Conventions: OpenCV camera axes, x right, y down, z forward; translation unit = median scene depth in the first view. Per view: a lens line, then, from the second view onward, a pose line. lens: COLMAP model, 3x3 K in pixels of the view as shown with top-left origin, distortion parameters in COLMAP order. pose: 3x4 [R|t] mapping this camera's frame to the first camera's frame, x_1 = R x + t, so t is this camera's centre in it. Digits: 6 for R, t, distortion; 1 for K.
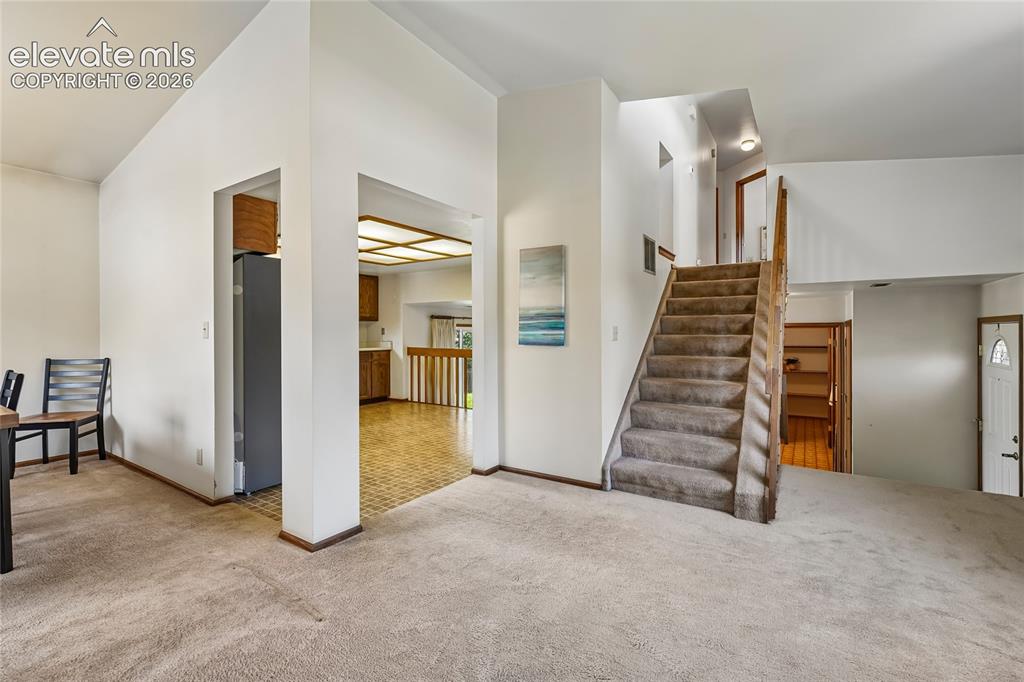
lens RADIAL K [[446.6, 0, 516.2], [0, 446.6, 334.5], [0, 0, 1]] dist [-0.001465, 0.001794]
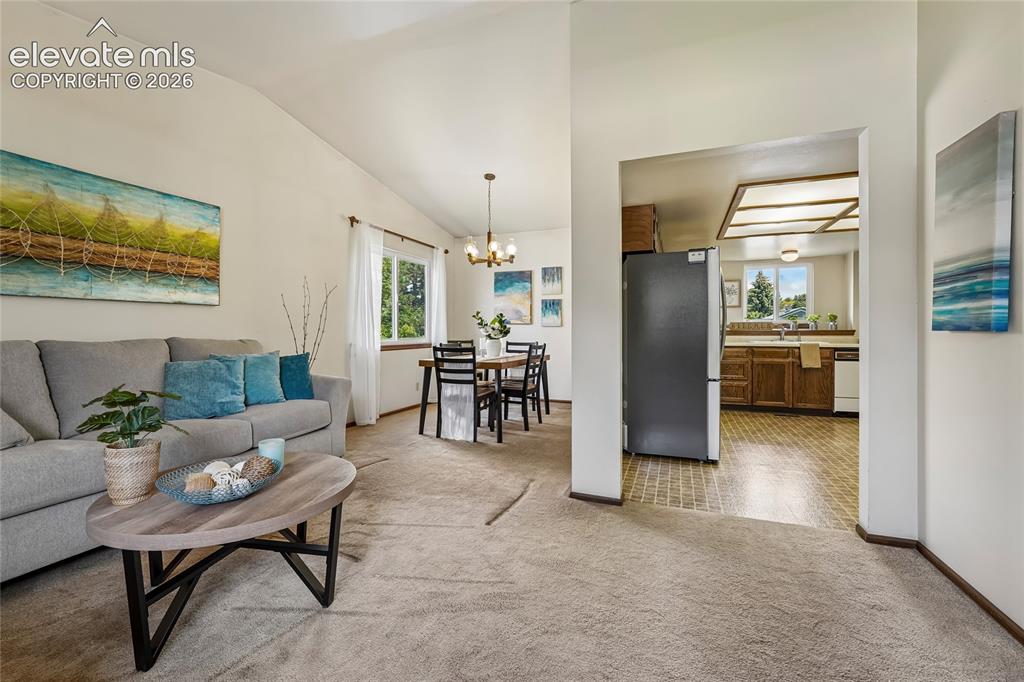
lens RADIAL K [[428.0, 0, 505.9], [0, 428.0, 335.3], [0, 0, 1]] dist [-0.012855, 0.003244]
pose [[0.194324, 0.008461, -0.980901, 0.193725], [-0.004362, 0.999960, 0.007761, 0.012539], [0.980928, 0.002771, 0.194353, 0.184302]]
